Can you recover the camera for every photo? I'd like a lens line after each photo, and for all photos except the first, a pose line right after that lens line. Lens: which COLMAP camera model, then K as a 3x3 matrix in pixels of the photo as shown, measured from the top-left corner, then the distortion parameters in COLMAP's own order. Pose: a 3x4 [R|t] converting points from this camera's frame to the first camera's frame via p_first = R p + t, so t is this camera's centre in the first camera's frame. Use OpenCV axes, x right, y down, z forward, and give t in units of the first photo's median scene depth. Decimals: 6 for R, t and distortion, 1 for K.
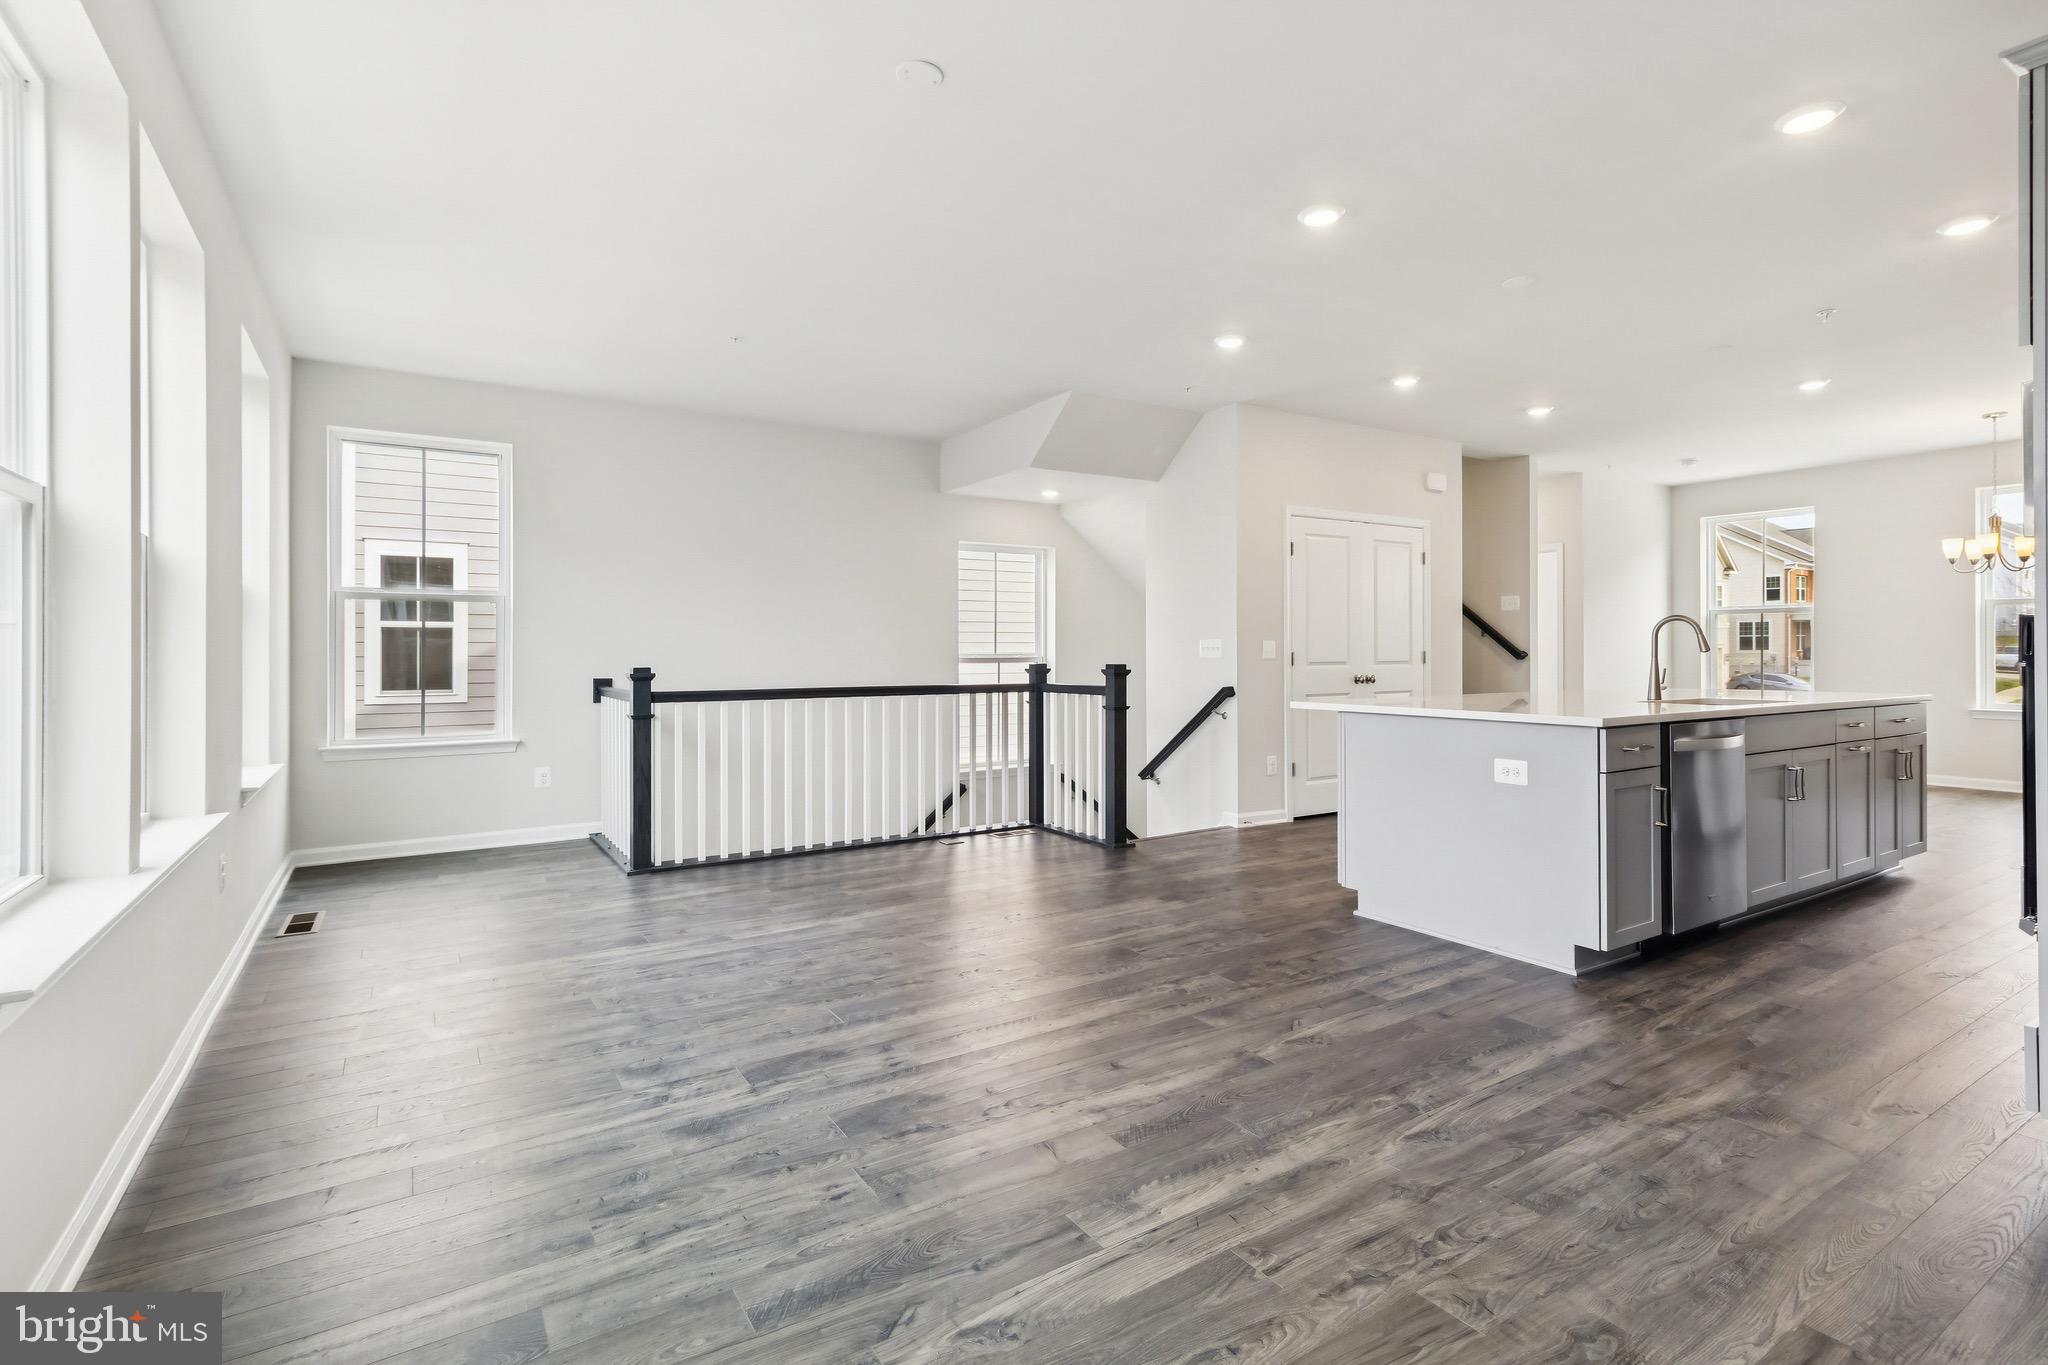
lens RADIAL K [[973.5, 0, 1027.3], [0, 973.5, 671.7], [0, 0, 1]] dist [-0.000387, -0.000065]
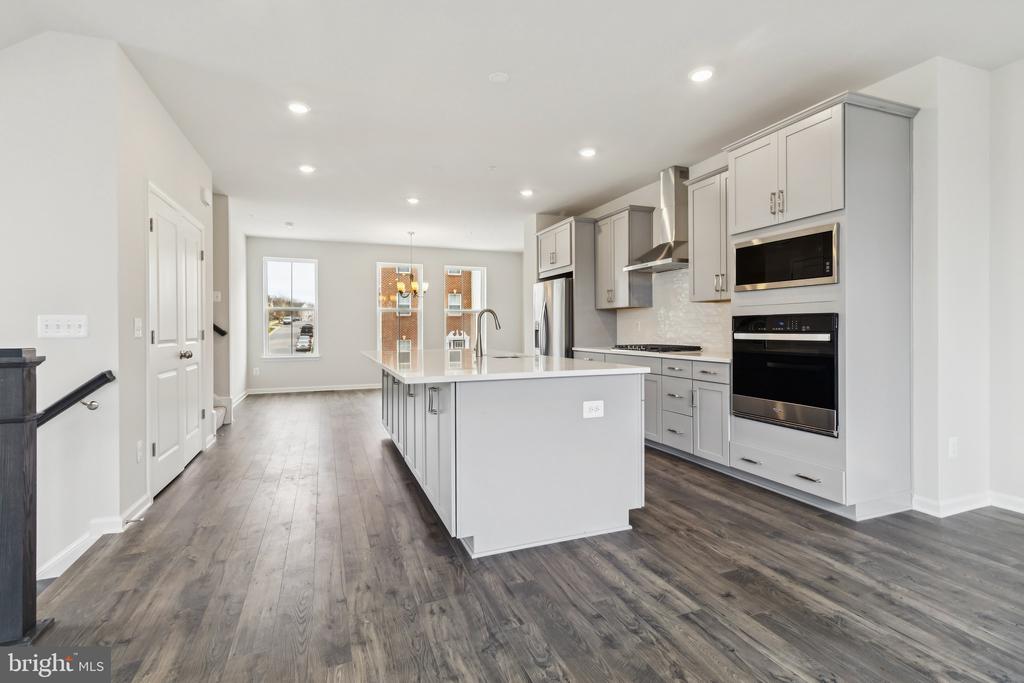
lens RADIAL K [[477.5, 0, 513.9], [0, 477.5, 325.7], [0, 0, 1]] dist [0.002823, 0.000160]
pose [[0.196138, 0.005028, 0.980563, -0.282134], [0.024473, 0.999650, -0.010021, -0.023766], [-0.980271, 0.025963, 0.195947, 1.138673]]
